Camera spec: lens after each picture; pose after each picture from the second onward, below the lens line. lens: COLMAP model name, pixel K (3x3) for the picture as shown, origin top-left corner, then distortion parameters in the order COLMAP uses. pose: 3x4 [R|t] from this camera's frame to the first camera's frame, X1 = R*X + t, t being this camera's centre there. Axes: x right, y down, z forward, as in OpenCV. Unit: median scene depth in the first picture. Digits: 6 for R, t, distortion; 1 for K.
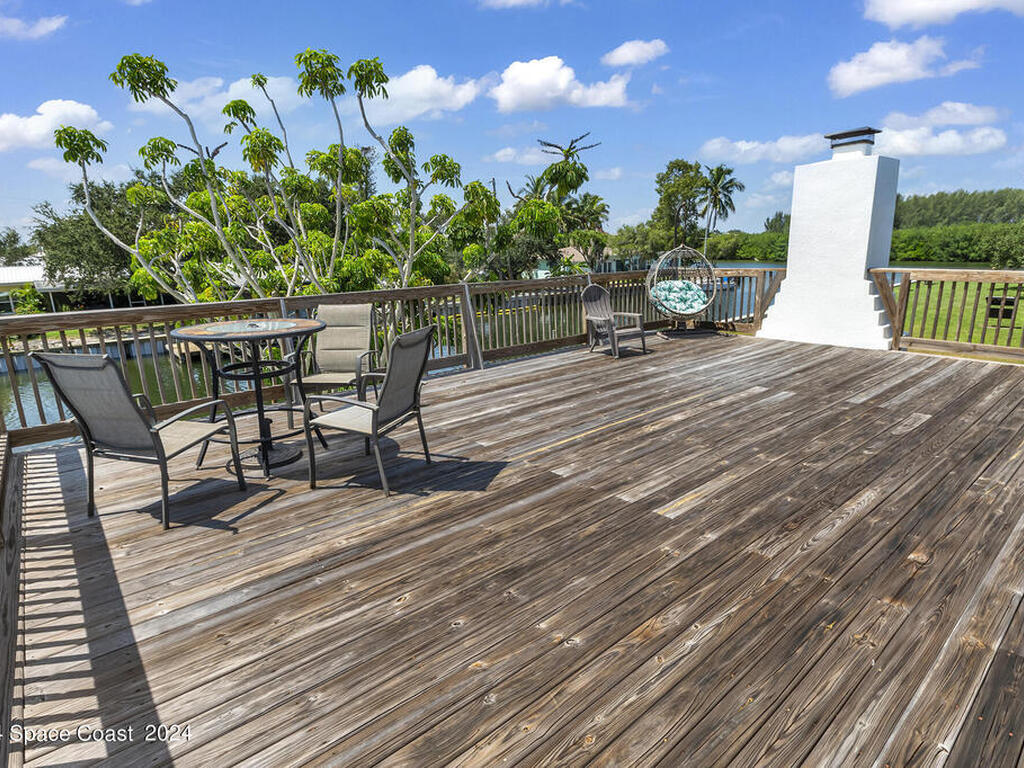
lens RADIAL K [[571.7, 0, 531.8], [0, 571.7, 388.8], [0, 0, 1]] dist [0.002874, 0.000821]
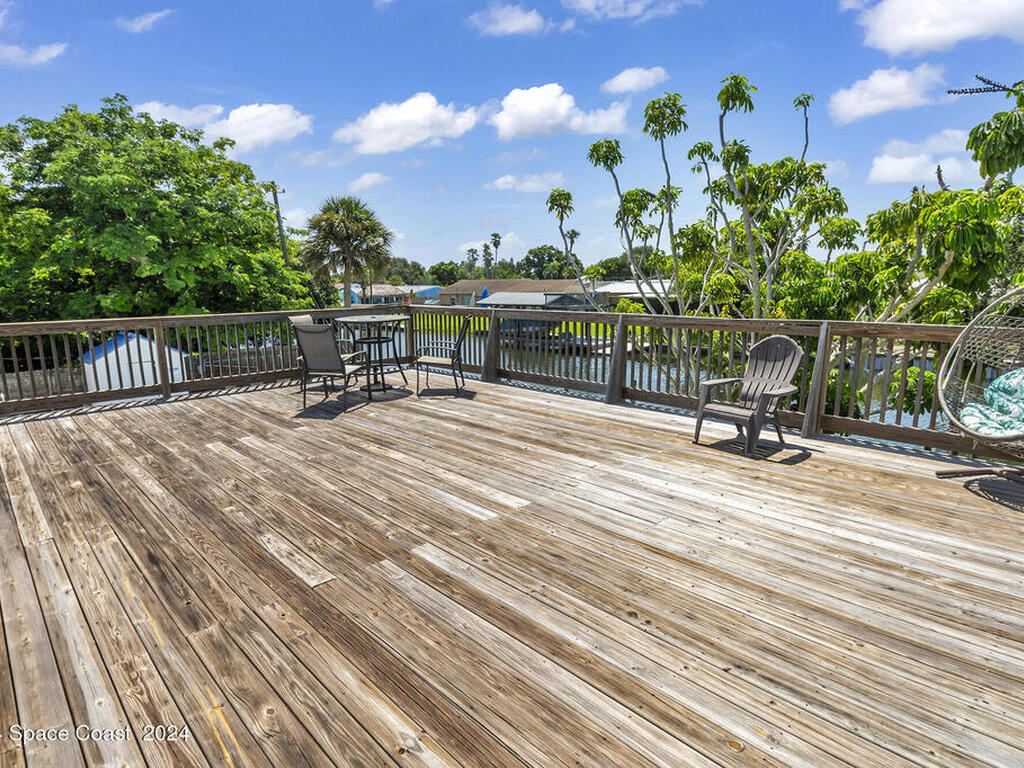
lens RADIAL K [[586.3, 0, 516.2], [0, 586.3, 385.1], [0, 0, 1]] dist [-0.000011, 0.000498]
pose [[0.031801, 0.201804, -0.978909, 1.375310], [-0.227529, 0.955152, 0.189515, -0.342584], [0.973252, 0.216703, 0.076291, 1.222062]]
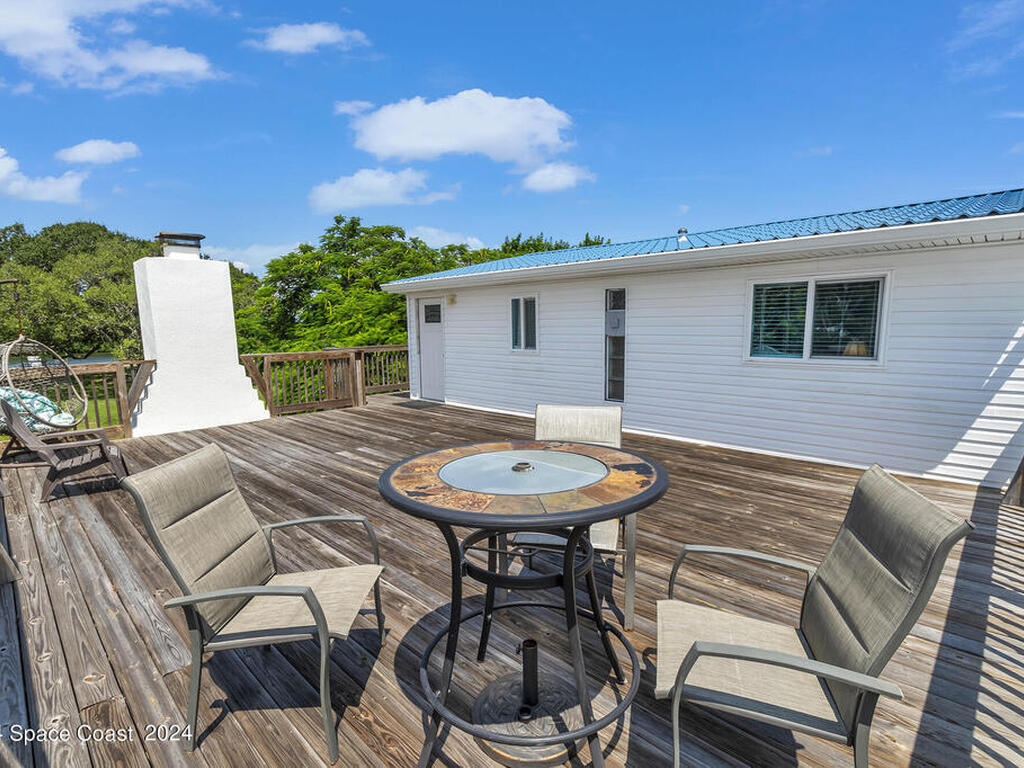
lens RADIAL K [[507.1, 0, 511.5], [0, 507.1, 391.0], [0, 0, 1]] dist [0.010455, 0.000116]
pose [[-0.062389, -0.108181, 0.992172, -0.826618], [0.265348, 0.956532, 0.120980, -0.204478], [-0.962132, 0.270818, -0.030972, 0.890550]]
